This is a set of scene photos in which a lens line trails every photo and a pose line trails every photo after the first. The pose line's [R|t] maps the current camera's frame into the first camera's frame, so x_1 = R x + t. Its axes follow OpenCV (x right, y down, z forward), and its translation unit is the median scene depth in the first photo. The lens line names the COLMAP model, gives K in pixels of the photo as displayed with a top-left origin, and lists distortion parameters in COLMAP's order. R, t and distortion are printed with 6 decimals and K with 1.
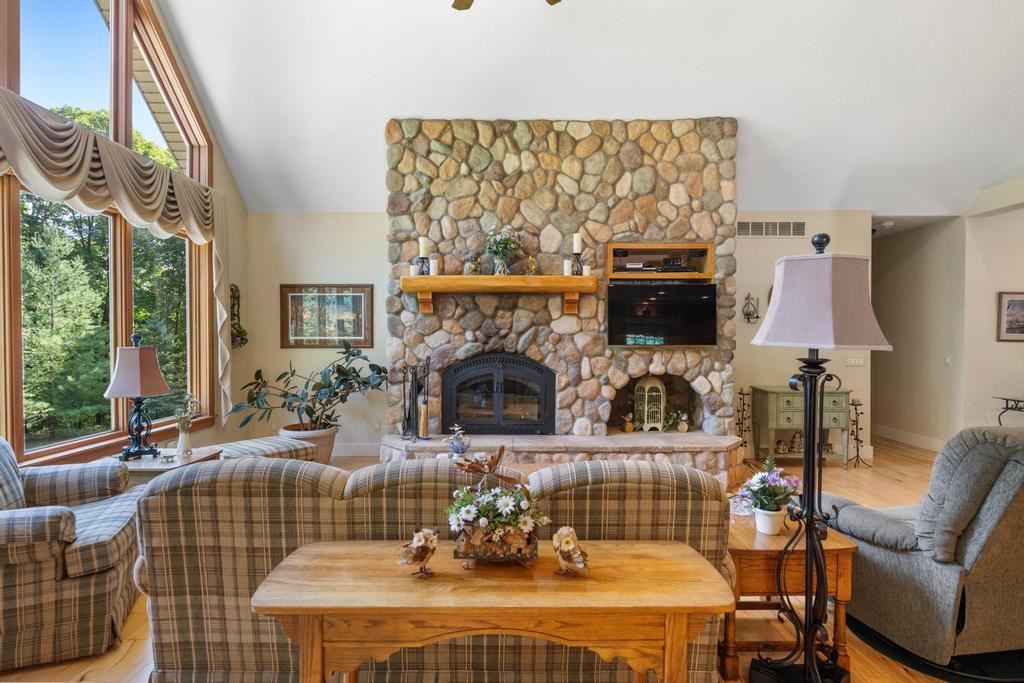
lens RADIAL K [[532.5, 0, 512.0], [0, 532.5, 344.1], [0, 0, 1]] dist [-0.005472, 0.001755]
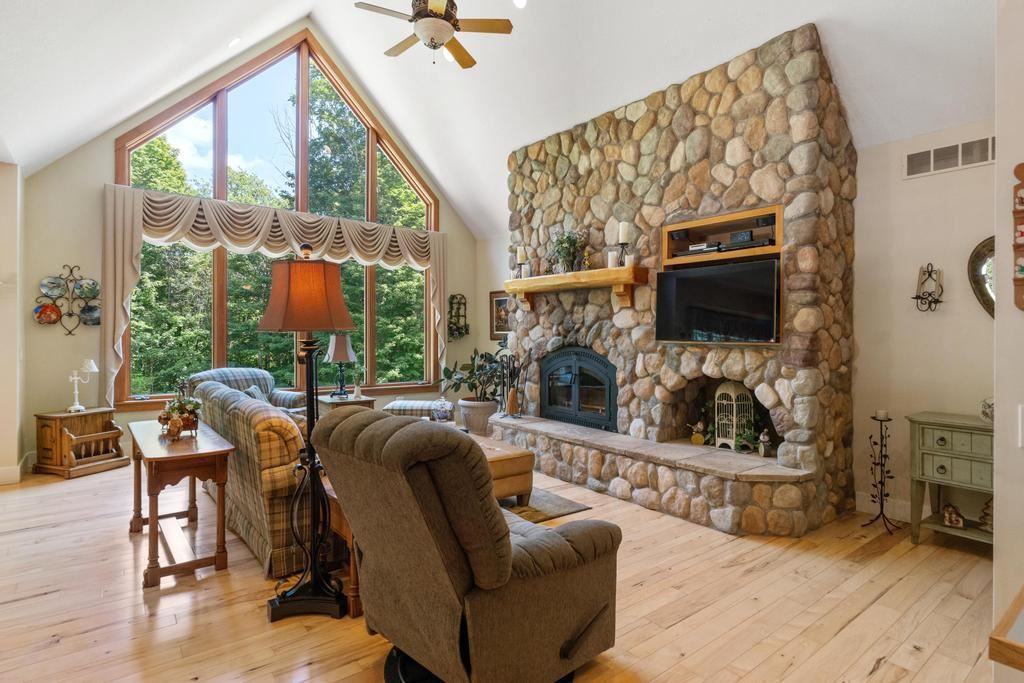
lens RADIAL K [[532.5, 0, 505.1], [0, 532.5, 340.3], [0, 0, 1]] dist [-0.005472, 0.001755]
pose [[0.612358, 0.014446, -0.790448, 0.730370], [-0.023673, 0.999720, -0.000069, 0.008063], [0.790226, 0.018754, 0.612529, 0.248059]]
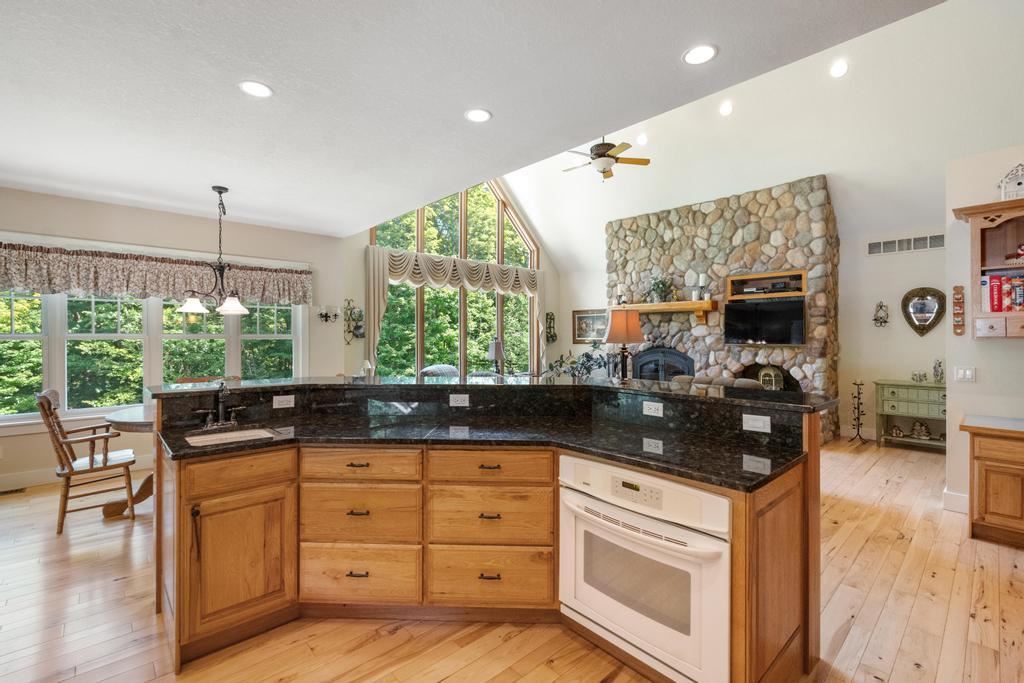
lens RADIAL K [[461.5, 0, 507.8], [0, 461.5, 344.3], [0, 0, 1]] dist [-0.003872, -0.001100]
pose [[0.681863, 0.010528, -0.731404, 0.724691], [-0.011082, 0.999930, 0.004061, 0.005694], [0.731396, 0.005336, 0.681932, -0.366491]]
